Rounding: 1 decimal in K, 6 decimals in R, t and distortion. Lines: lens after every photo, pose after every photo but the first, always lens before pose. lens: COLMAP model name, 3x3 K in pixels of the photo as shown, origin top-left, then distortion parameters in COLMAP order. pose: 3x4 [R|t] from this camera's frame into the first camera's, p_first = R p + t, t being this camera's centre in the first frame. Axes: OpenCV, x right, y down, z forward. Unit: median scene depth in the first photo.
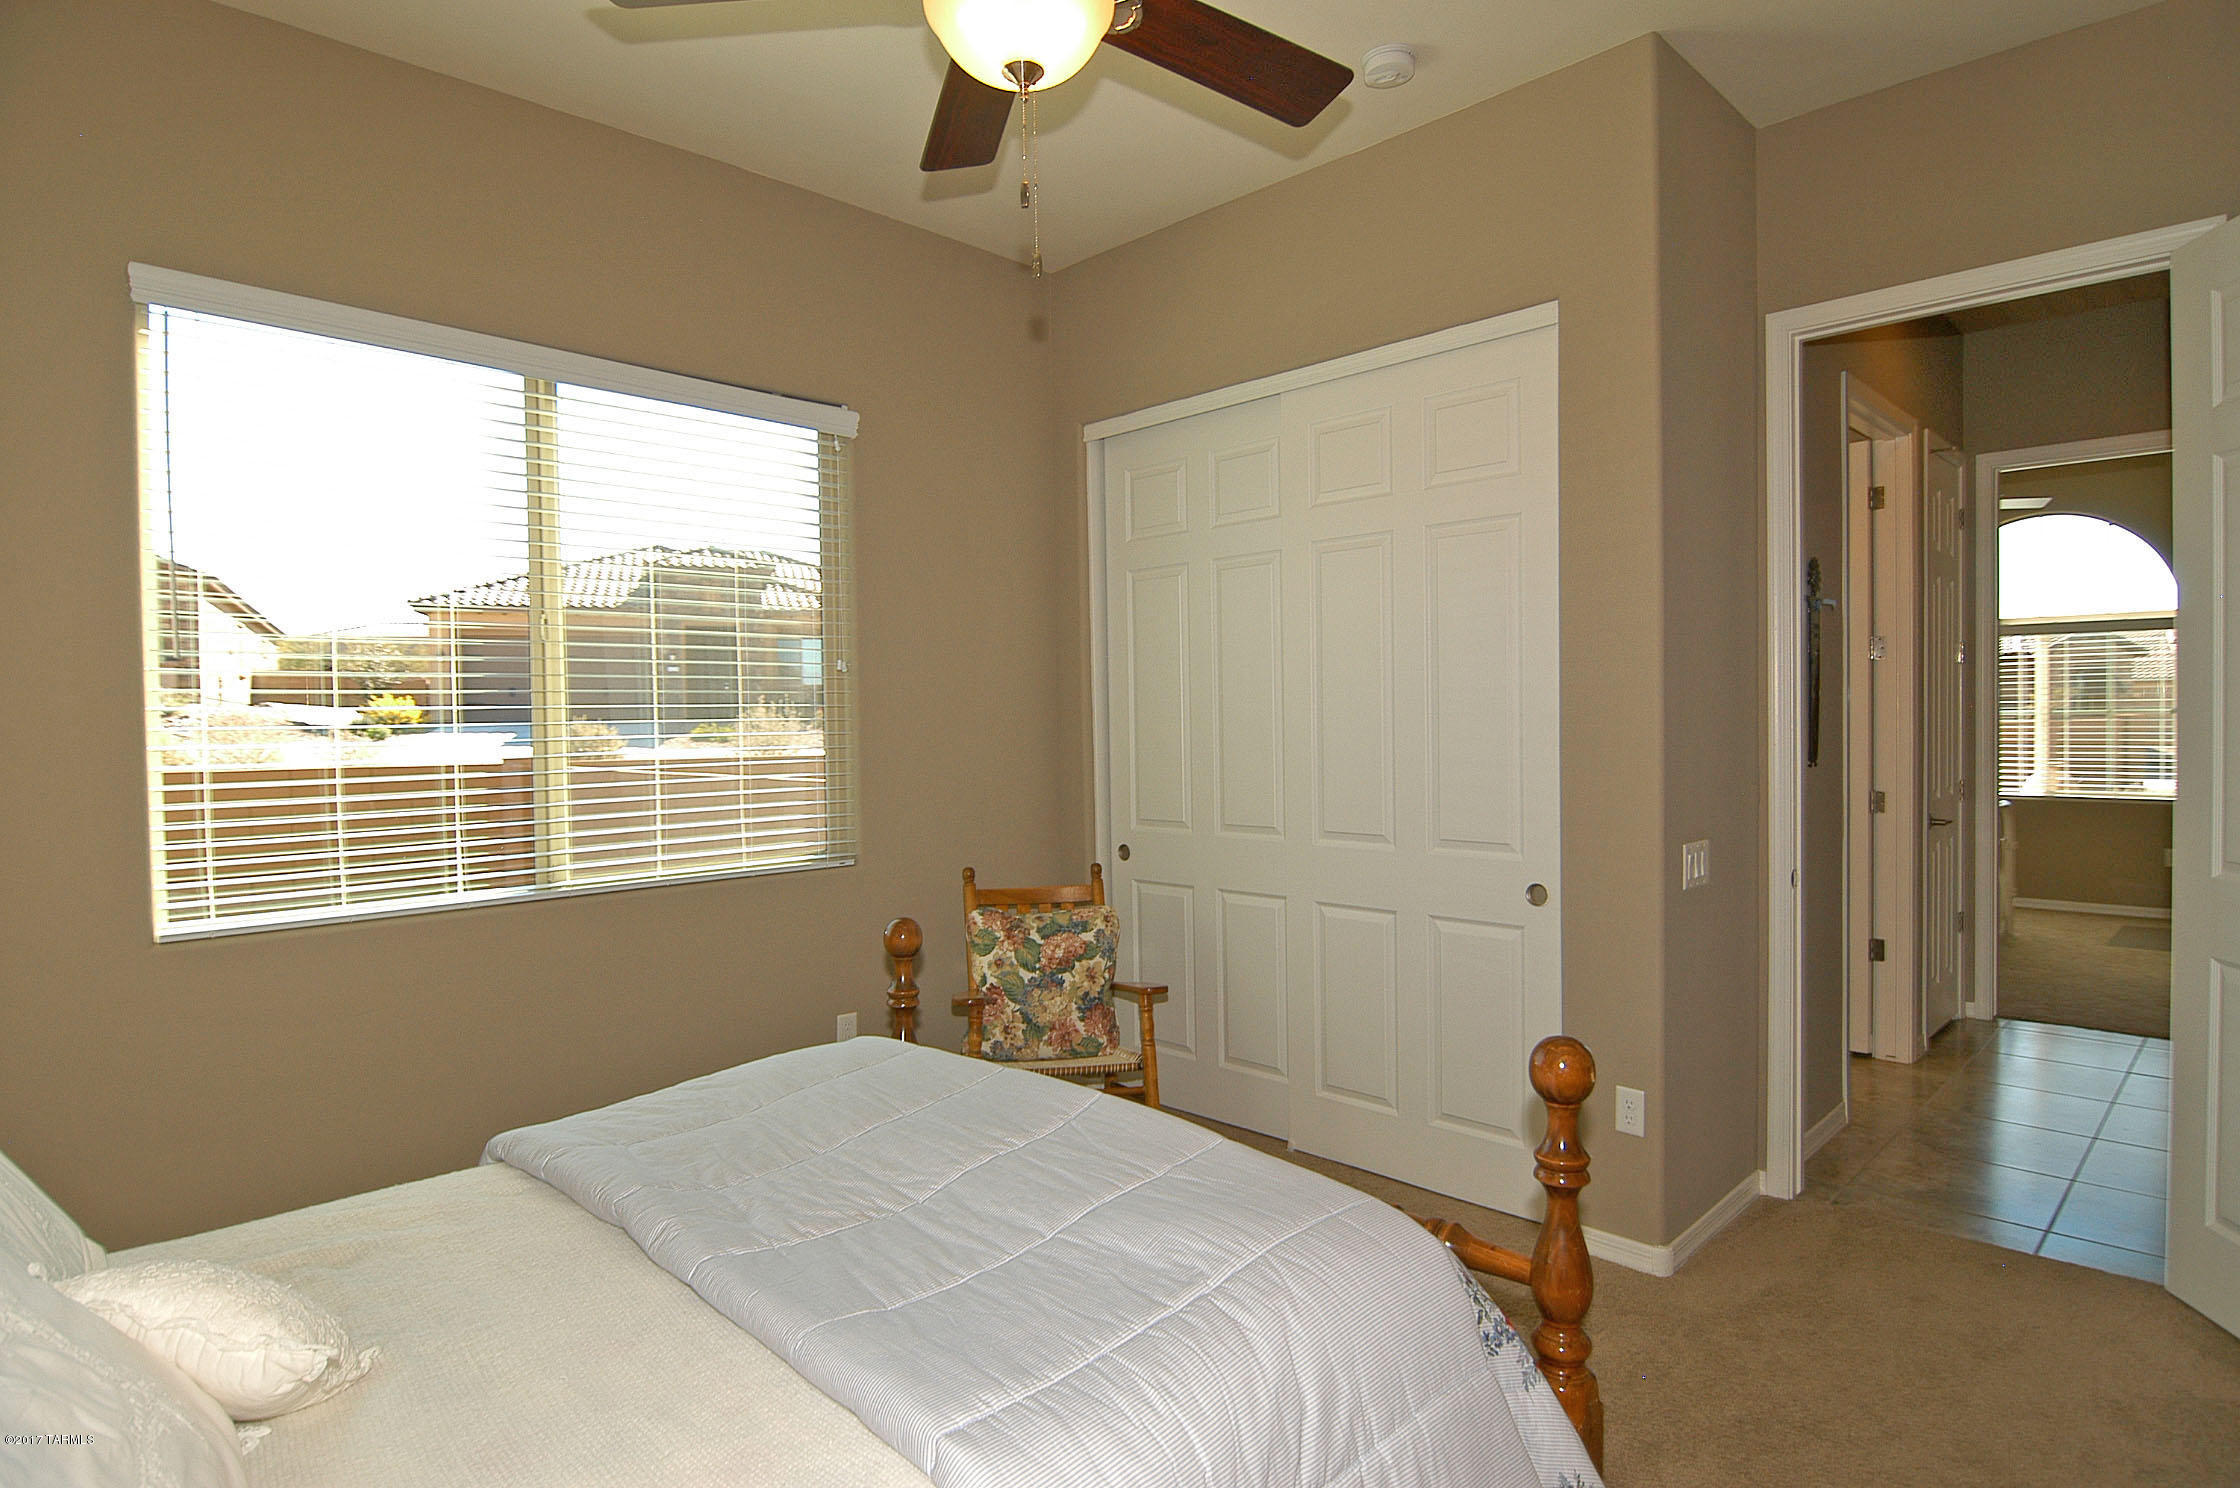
lens RADIAL K [[1208.4, 0, 1125.4], [0, 1208.4, 744.2], [0, 0, 1]] dist [-0.002004, -0.013819]
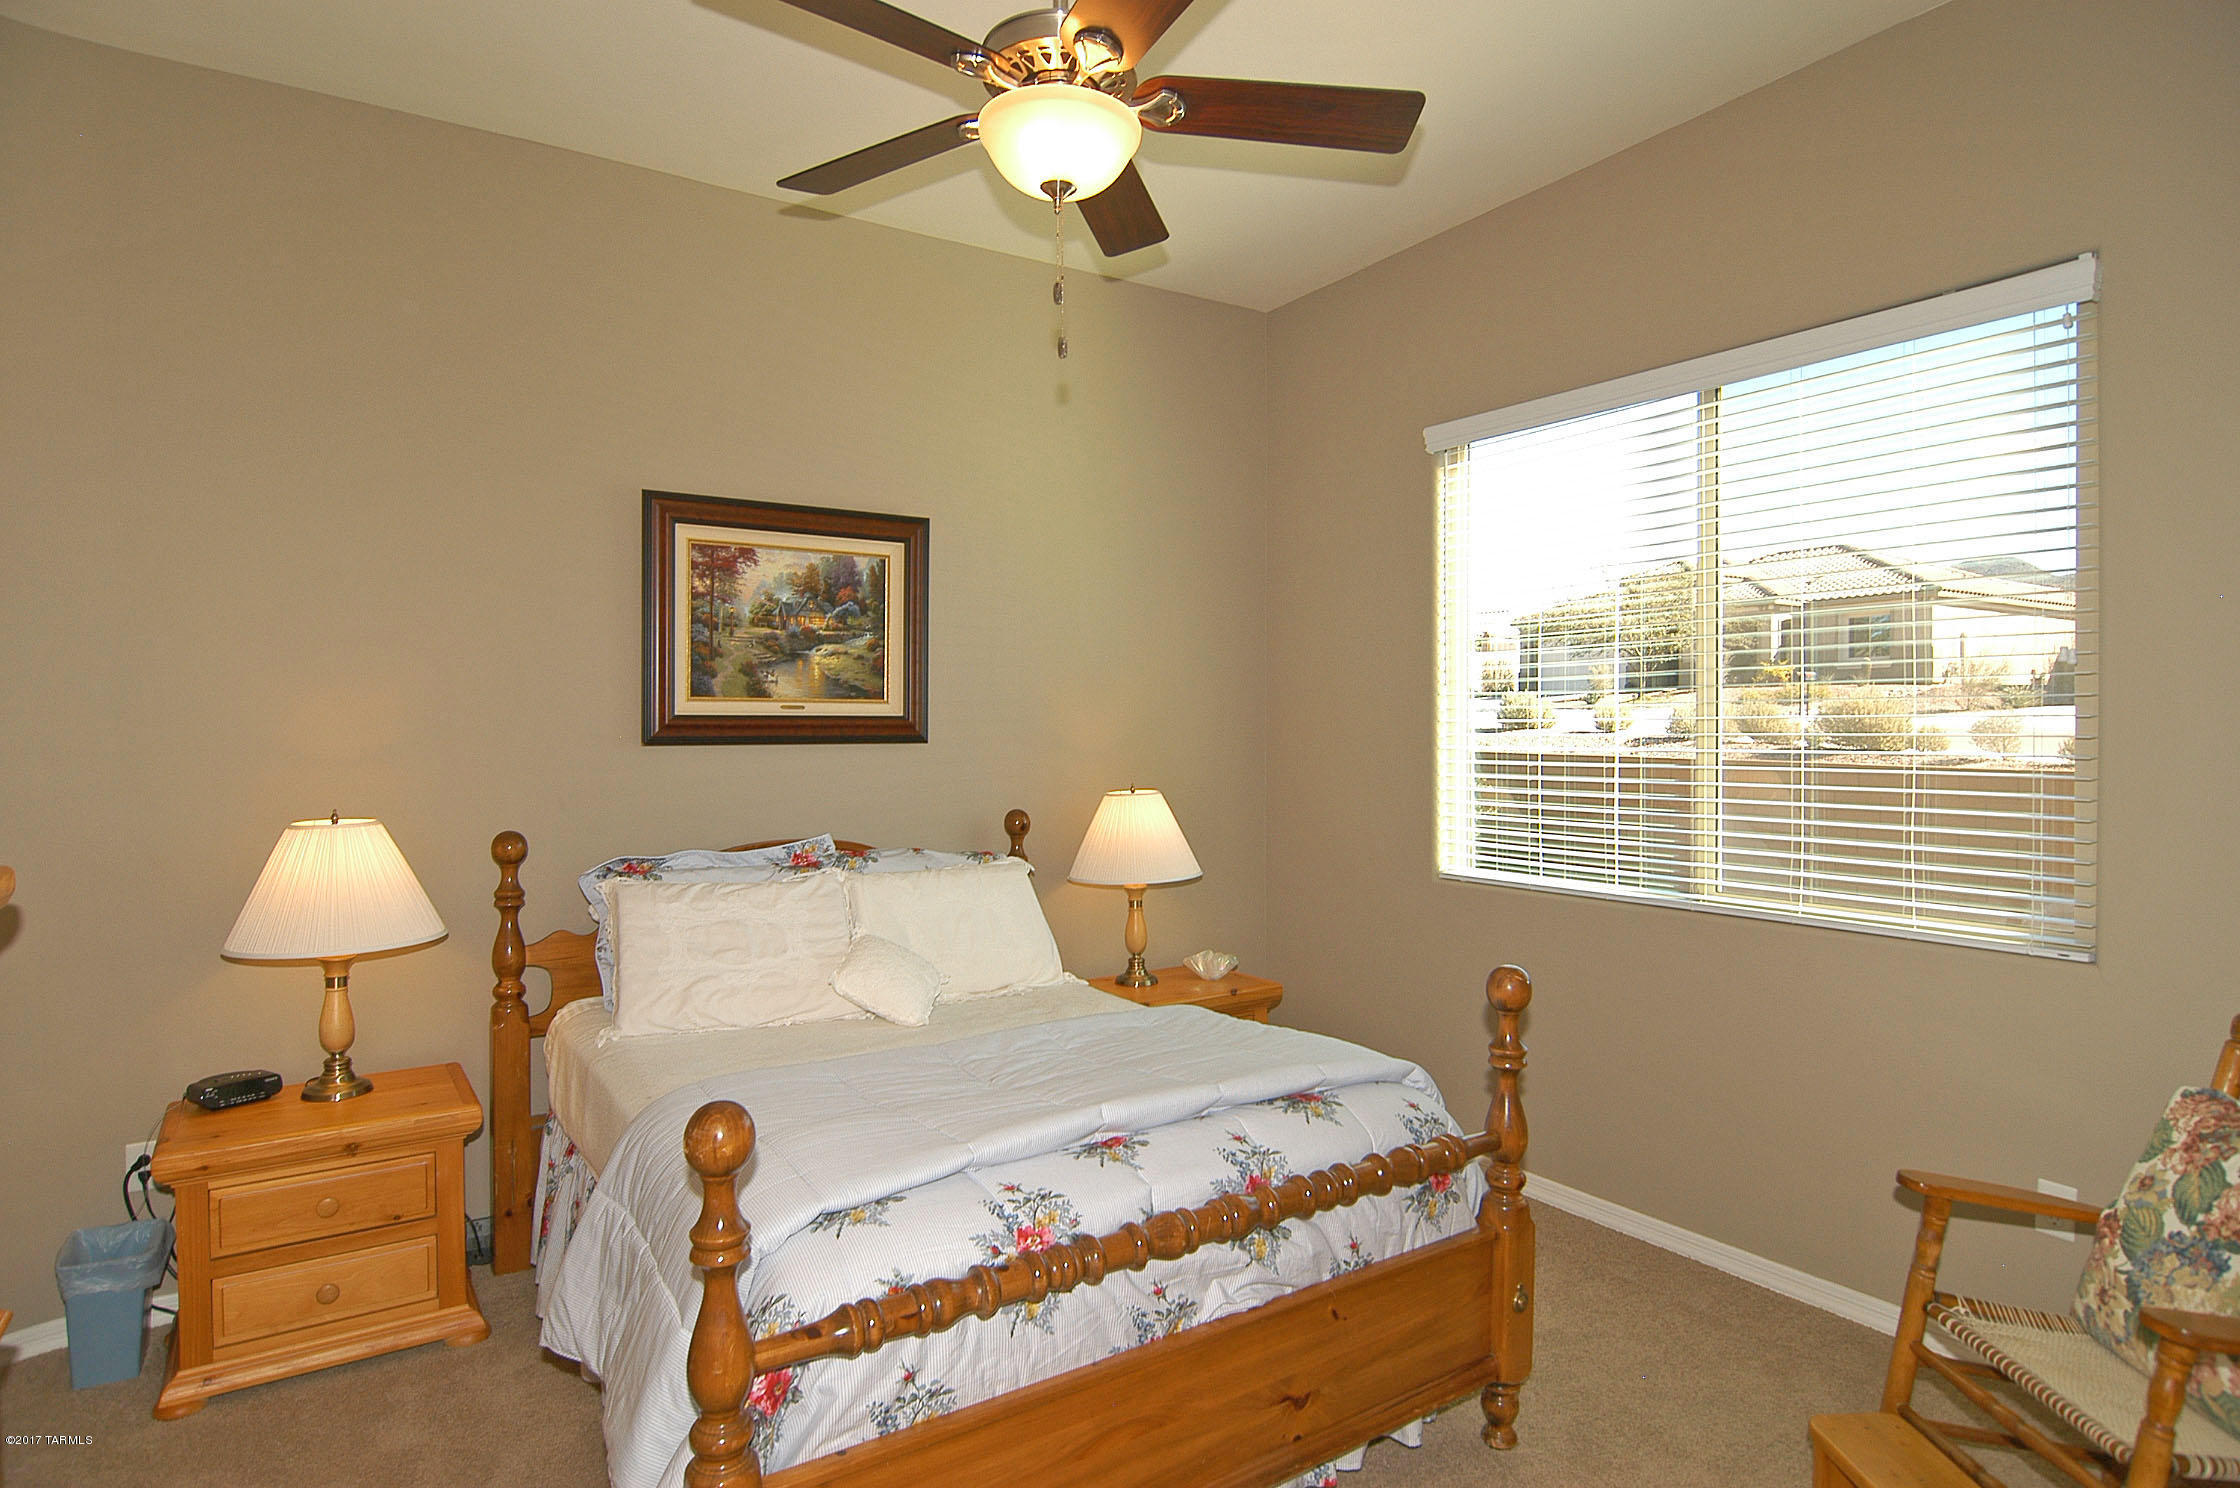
lens RADIAL K [[1208.4, 0, 1125.4], [0, 1208.4, 744.2], [0, 0, 1]] dist [-0.002004, -0.013819]
pose [[-0.184819, 0.026539, -0.982414, 0.522484], [-0.025744, 0.999162, 0.031835, -0.025213], [0.982435, 0.031175, -0.183981, 0.647463]]
